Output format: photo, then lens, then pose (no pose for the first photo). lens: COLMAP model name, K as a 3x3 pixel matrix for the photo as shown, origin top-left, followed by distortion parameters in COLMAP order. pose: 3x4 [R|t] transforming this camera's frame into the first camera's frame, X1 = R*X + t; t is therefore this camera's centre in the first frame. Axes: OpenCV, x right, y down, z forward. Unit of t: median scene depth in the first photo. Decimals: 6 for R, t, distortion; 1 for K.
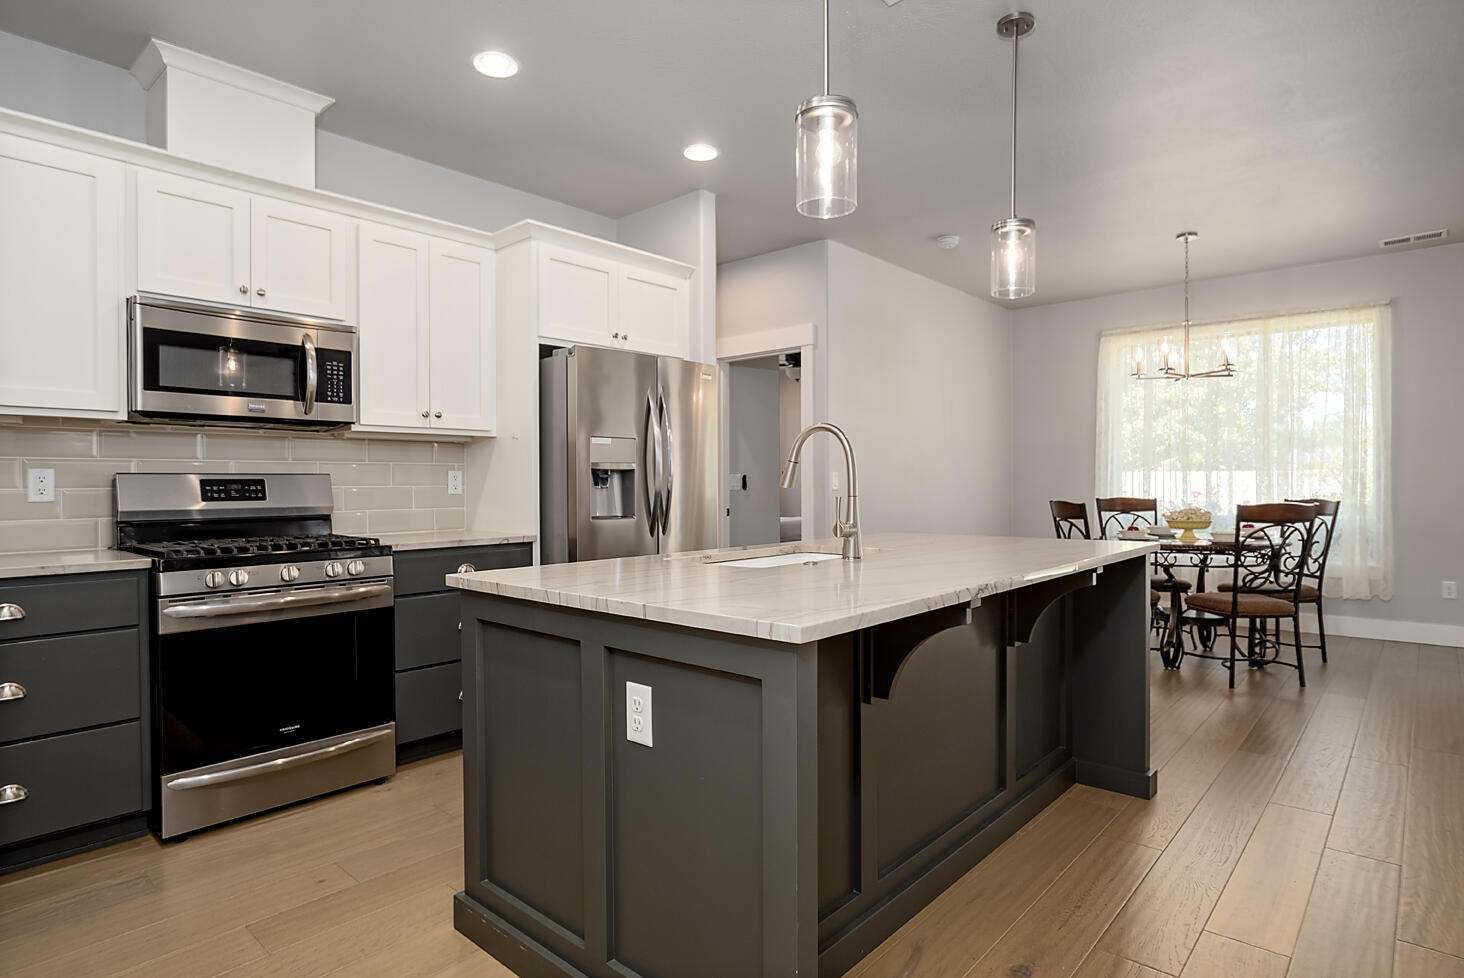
lens RADIAL K [[788.8, 0, 732.0], [0, 788.8, 489.0], [0, 0, 1]] dist [0.001470, 0.000660]
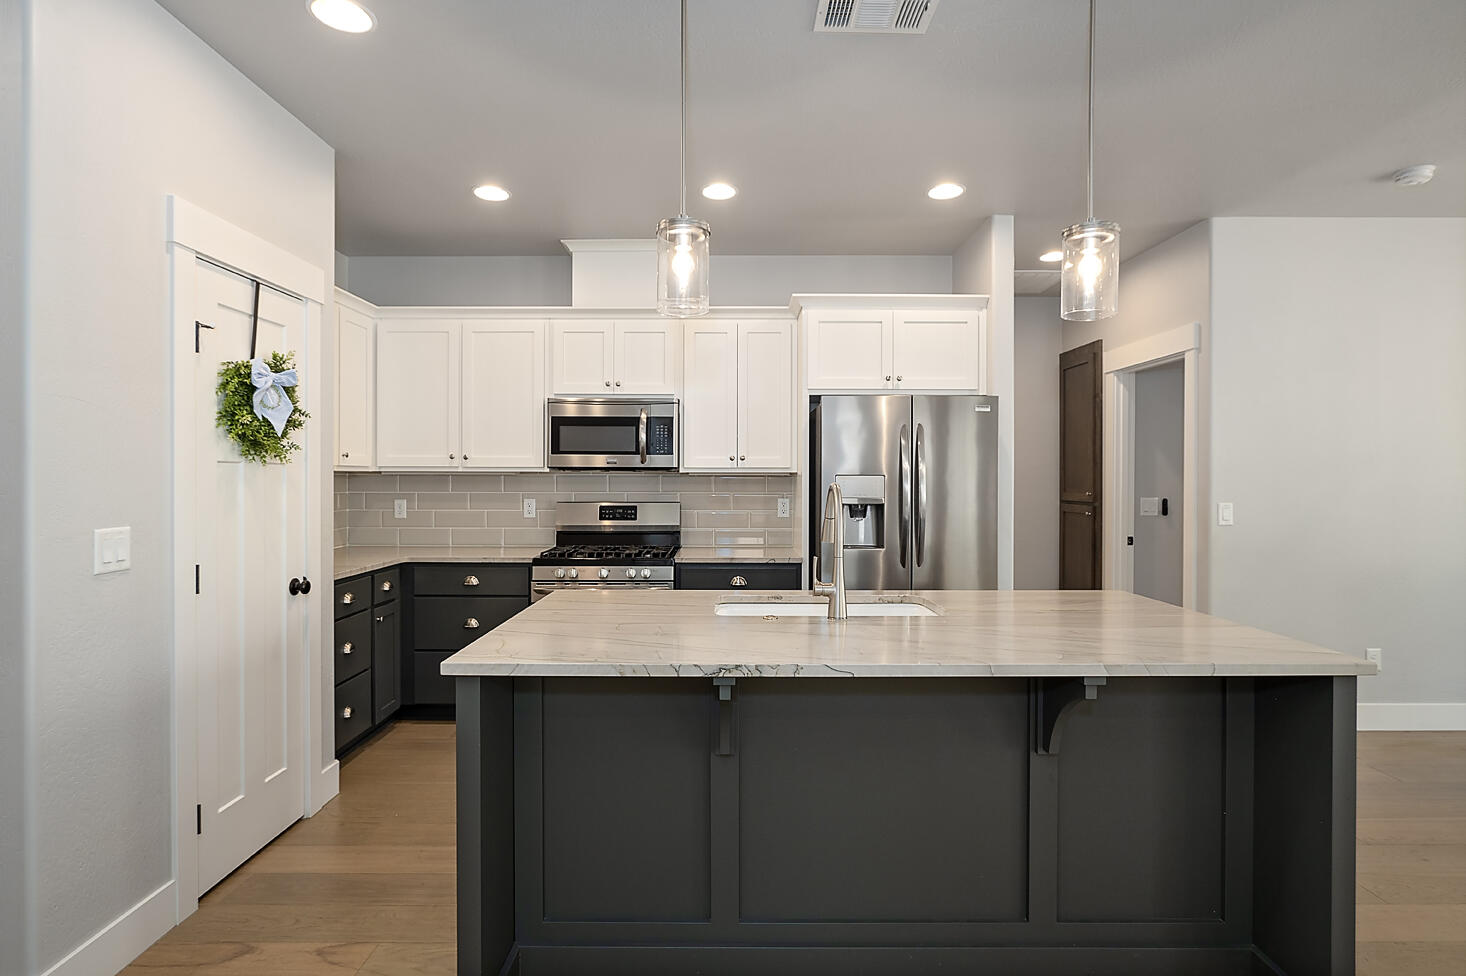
lens RADIAL K [[752.7, 0, 731.7], [0, 752.7, 482.6], [0, 0, 1]] dist [0.001212, 0.001199]
pose [[0.675293, 0.011595, -0.737458, 0.585318], [-0.010657, 0.999925, 0.005963, -0.067939], [0.737472, 0.003832, 0.675366, 0.177442]]
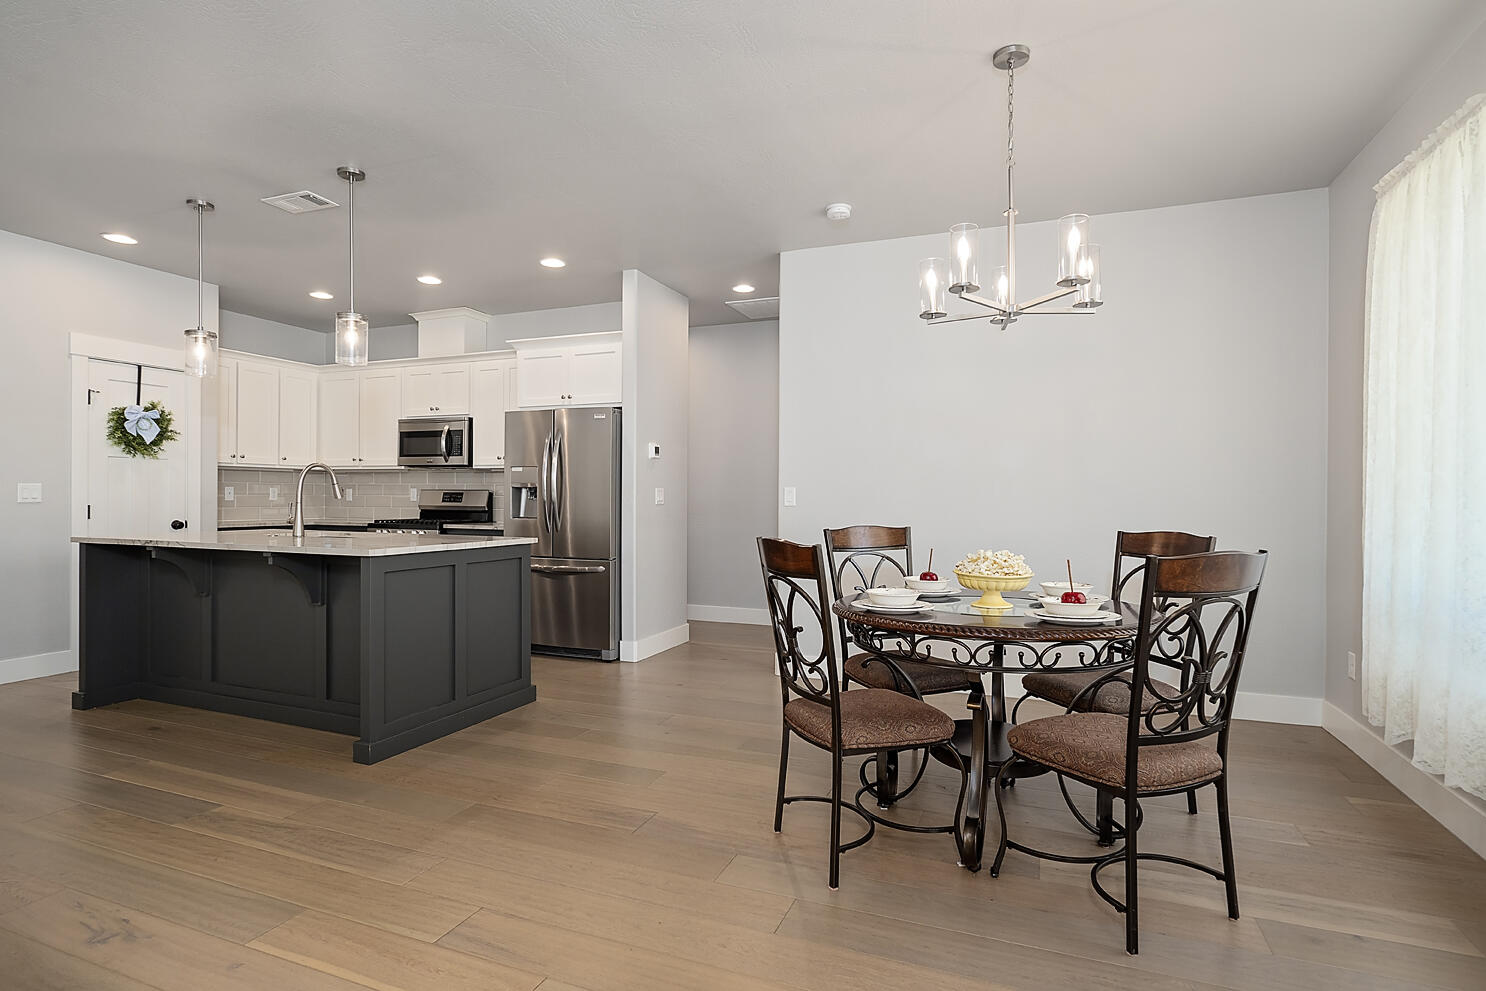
lens RADIAL K [[768.1, 0, 735.2], [0, 768.1, 497.9], [0, 0, 1]] dist [0.002707, 0.002201]
pose [[0.340271, 0.010392, -0.940270, 1.638621], [-0.015606, 0.999864, 0.005403, -0.021324], [0.940198, 0.012836, 0.340387, 1.003814]]
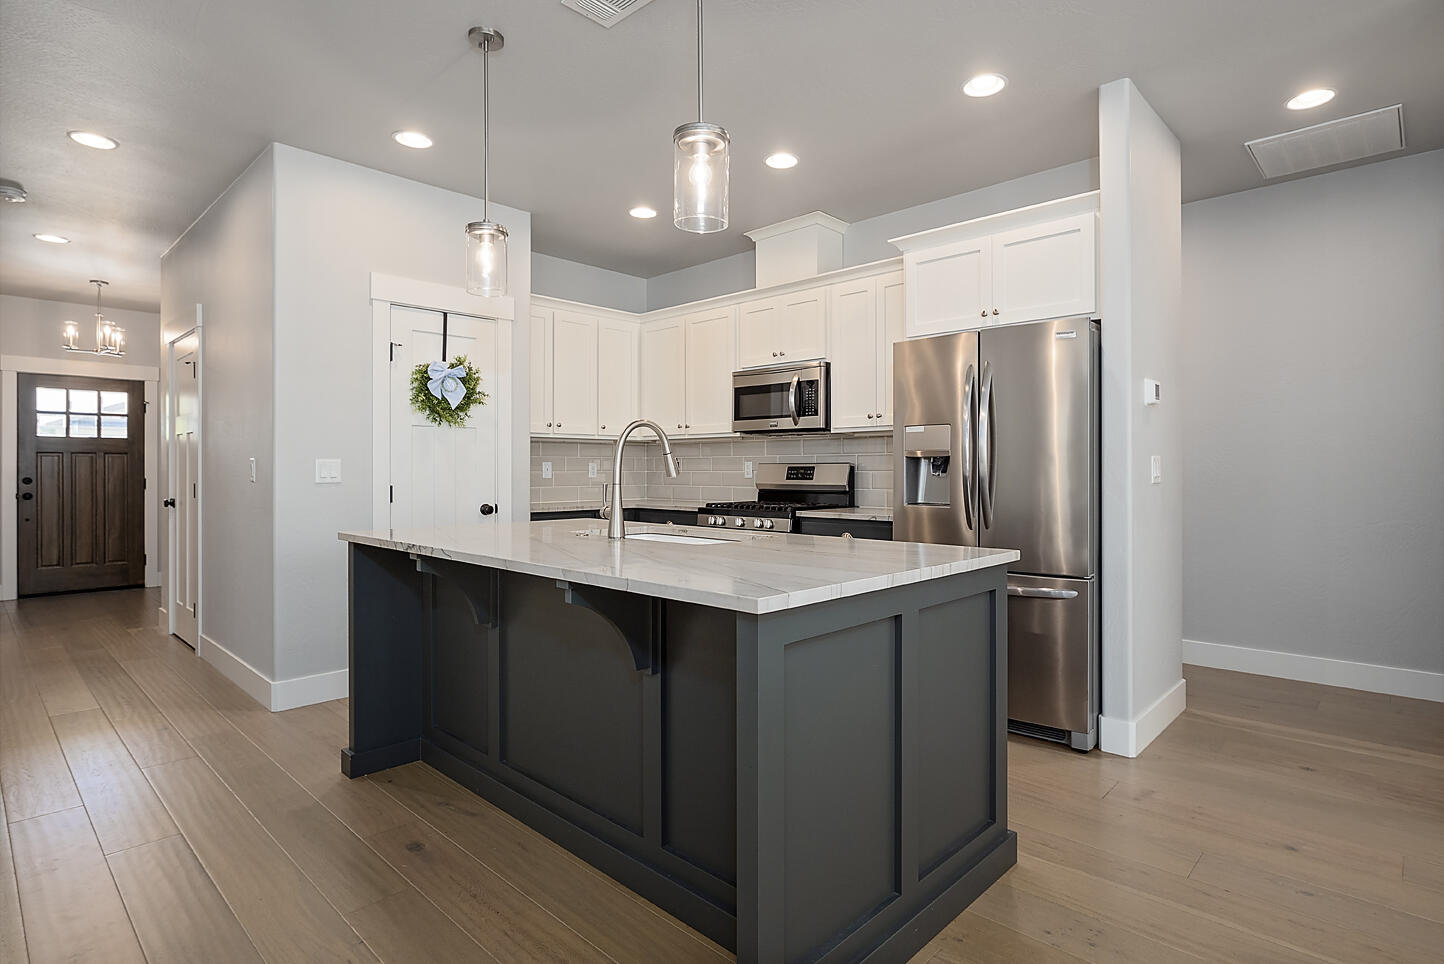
lens RADIAL K [[756.4, 0, 734.6], [0, 756.4, 467.9], [0, 0, 1]] dist [-0.001019, 0.001034]
pose [[-0.020242, 0.003922, -0.999787, 0.936925], [-0.006730, 0.999969, 0.004059, -0.015492], [0.999772, 0.006811, -0.020215, 0.889003]]
